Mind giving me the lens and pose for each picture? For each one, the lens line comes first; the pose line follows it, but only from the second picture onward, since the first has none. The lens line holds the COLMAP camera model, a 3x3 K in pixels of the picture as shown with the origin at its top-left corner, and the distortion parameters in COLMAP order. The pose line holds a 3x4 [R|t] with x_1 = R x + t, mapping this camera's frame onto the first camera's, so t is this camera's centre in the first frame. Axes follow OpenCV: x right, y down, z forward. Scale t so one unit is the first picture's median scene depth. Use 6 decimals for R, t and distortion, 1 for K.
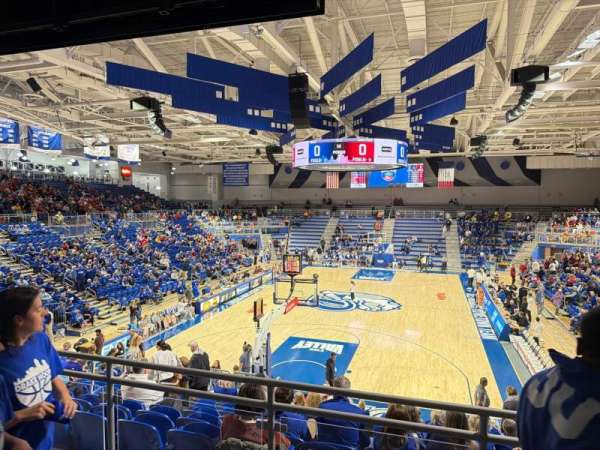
lens RADIAL K [[416.6, 0, 301.9], [0, 416.6, 227.0], [0, 0, 1]] dist [0.122649, -0.185833]
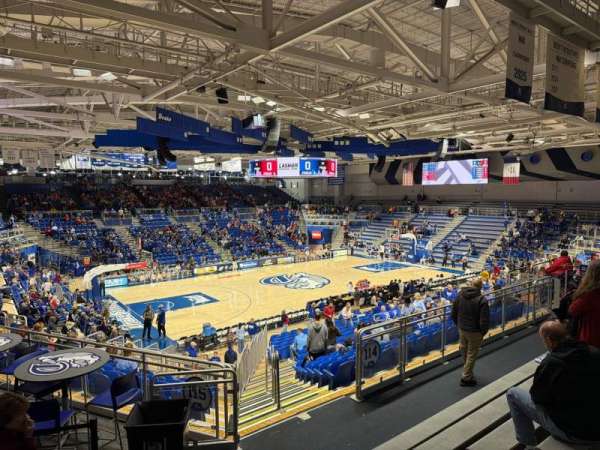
lens RADIAL K [[416.6, 0, 301.9], [0, 416.6, 227.0], [0, 0, 1]] dist [0.122649, -0.185833]
pose [[0.819453, 0.040392, -0.571721, 0.533487], [-0.025664, 0.999099, 0.033802, -0.019601], [0.572571, -0.013026, 0.819752, -0.026463]]
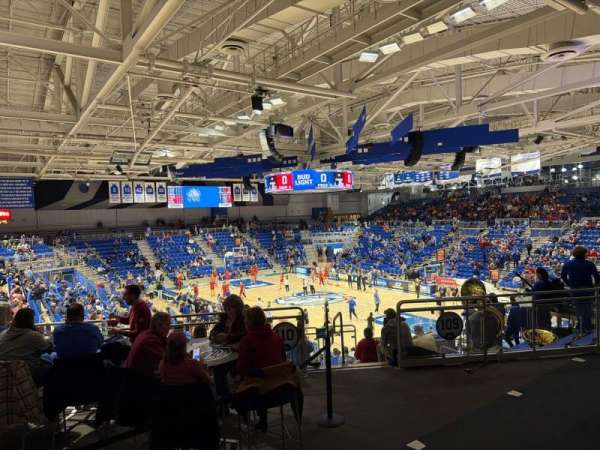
lens RADIAL K [[416.6, 0, 301.9], [0, 416.6, 227.0], [0, 0, 1]] dist [0.122649, -0.185833]
pose [[0.608545, -0.049811, 0.791955, -0.551836], [0.088446, 0.996067, -0.005315, -0.017525], [-0.788575, 0.073280, 0.610557, 0.155499]]
